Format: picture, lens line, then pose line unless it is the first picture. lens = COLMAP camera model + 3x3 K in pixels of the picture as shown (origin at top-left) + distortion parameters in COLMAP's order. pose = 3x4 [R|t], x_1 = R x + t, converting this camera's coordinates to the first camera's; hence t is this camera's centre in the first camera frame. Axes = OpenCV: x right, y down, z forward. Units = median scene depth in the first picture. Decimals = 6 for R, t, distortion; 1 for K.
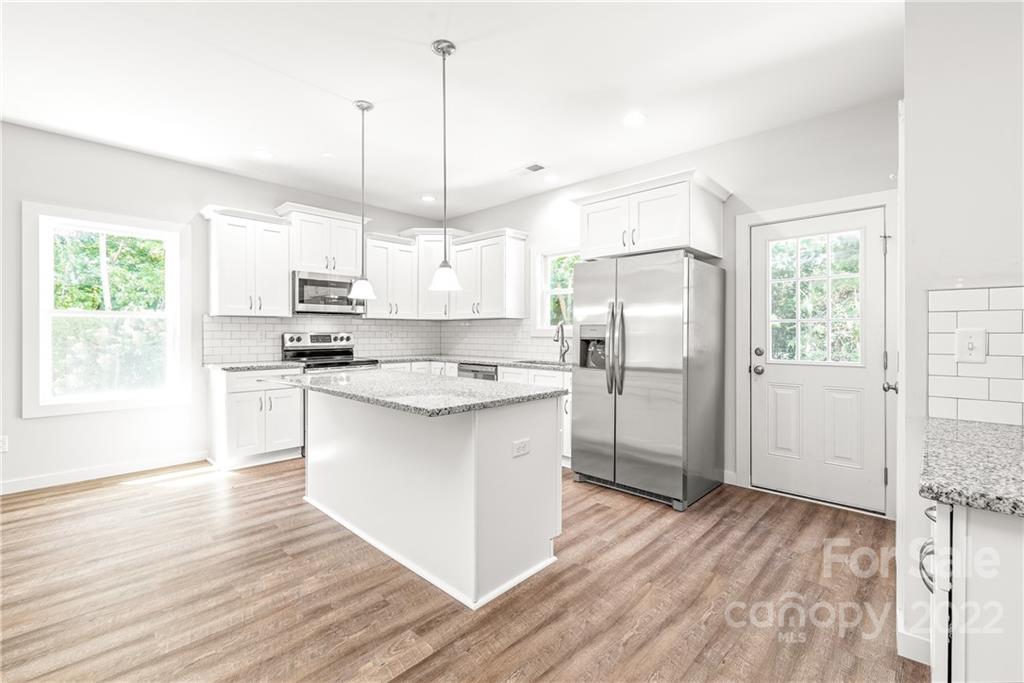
lens RADIAL K [[441.9, 0, 511.8], [0, 441.9, 333.7], [0, 0, 1]] dist [0.000394, -0.000325]
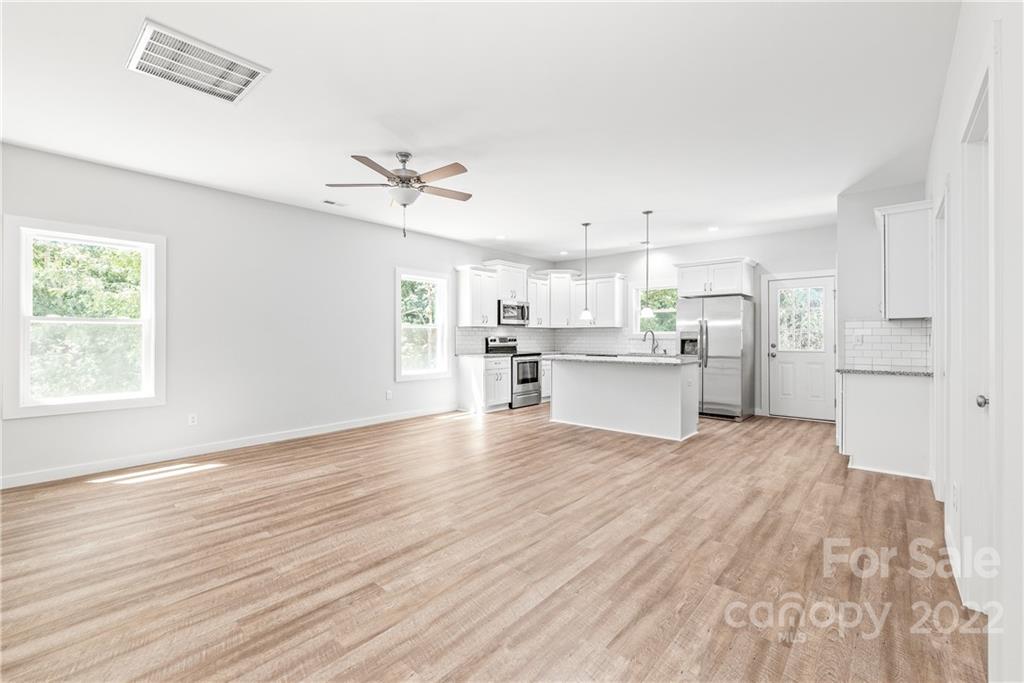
lens RADIAL K [[426.9, 0, 517.7], [0, 426.9, 341.2], [0, 0, 1]] dist [-0.000567, 0.000050]
pose [[0.998800, -0.002728, 0.048895, -0.493743], [0.002372, 0.999970, 0.007336, 0.003398], [-0.048914, -0.007211, 0.998777, -0.619130]]
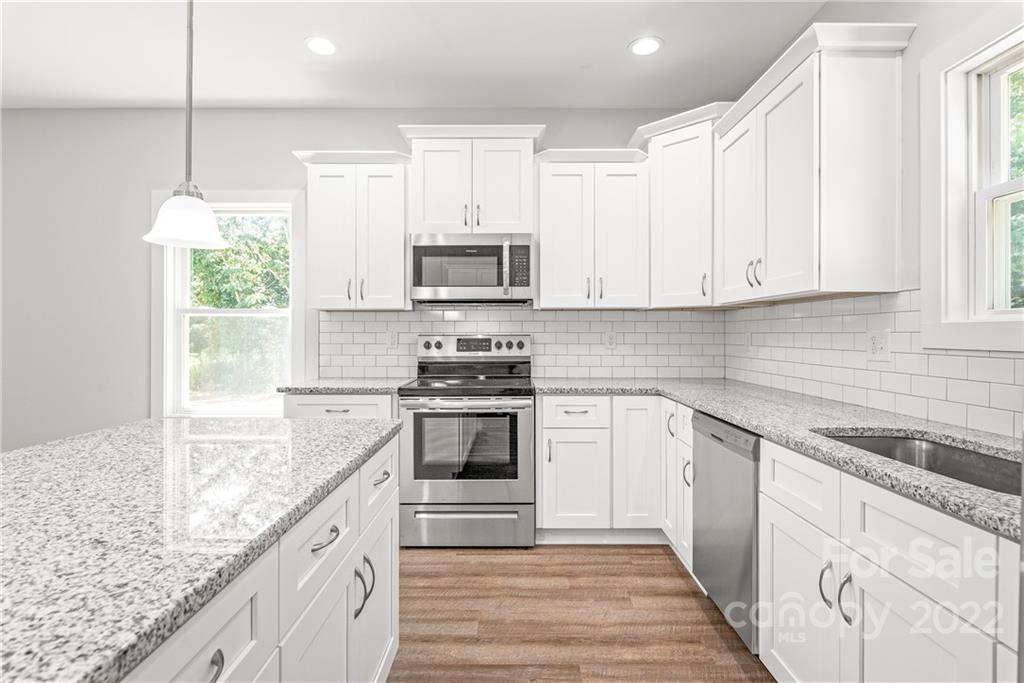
lens RADIAL K [[469.1, 0, 569.5], [0, 469.1, 334.9], [0, 0, 1]] dist [-0.000780, -0.000039]
pose [[0.692495, 0.000888, -0.721422, 0.131365], [-0.000248, 0.999999, 0.000993, -0.002955], [0.721422, -0.000509, 0.692495, 0.701958]]
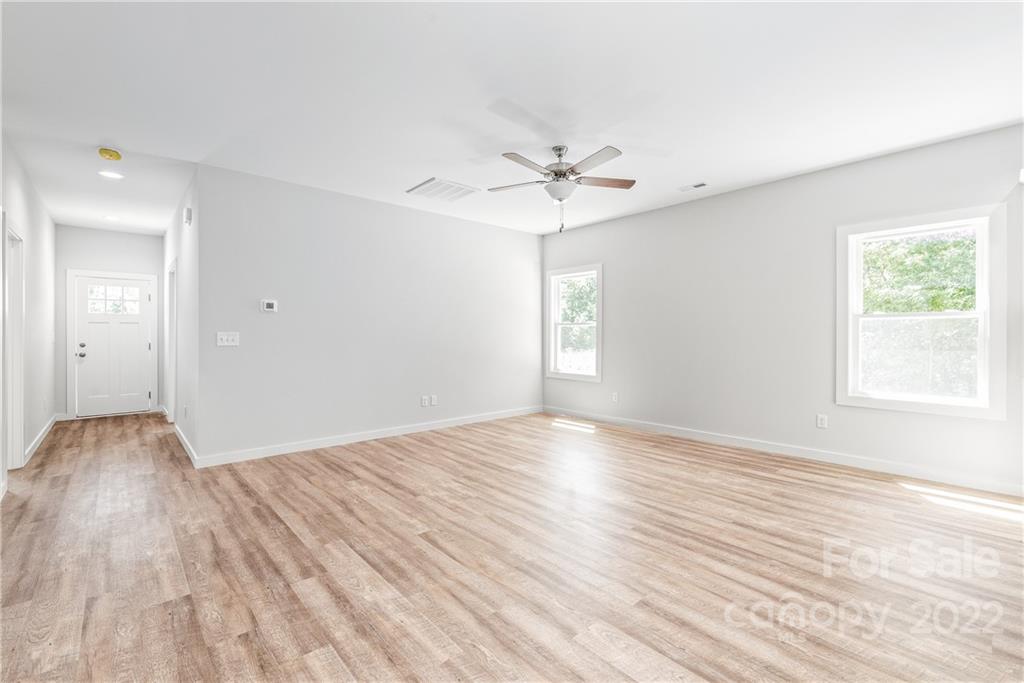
lens RADIAL K [[441.9, 0, 511.8], [0, 441.9, 333.7], [0, 0, 1]] dist [0.000394, -0.000325]
pose [[-0.069212, 0.000564, -0.997602, 0.107456], [-0.004425, 0.999990, 0.000873, -0.000463], [0.997592, 0.004475, -0.069209, 0.112095]]
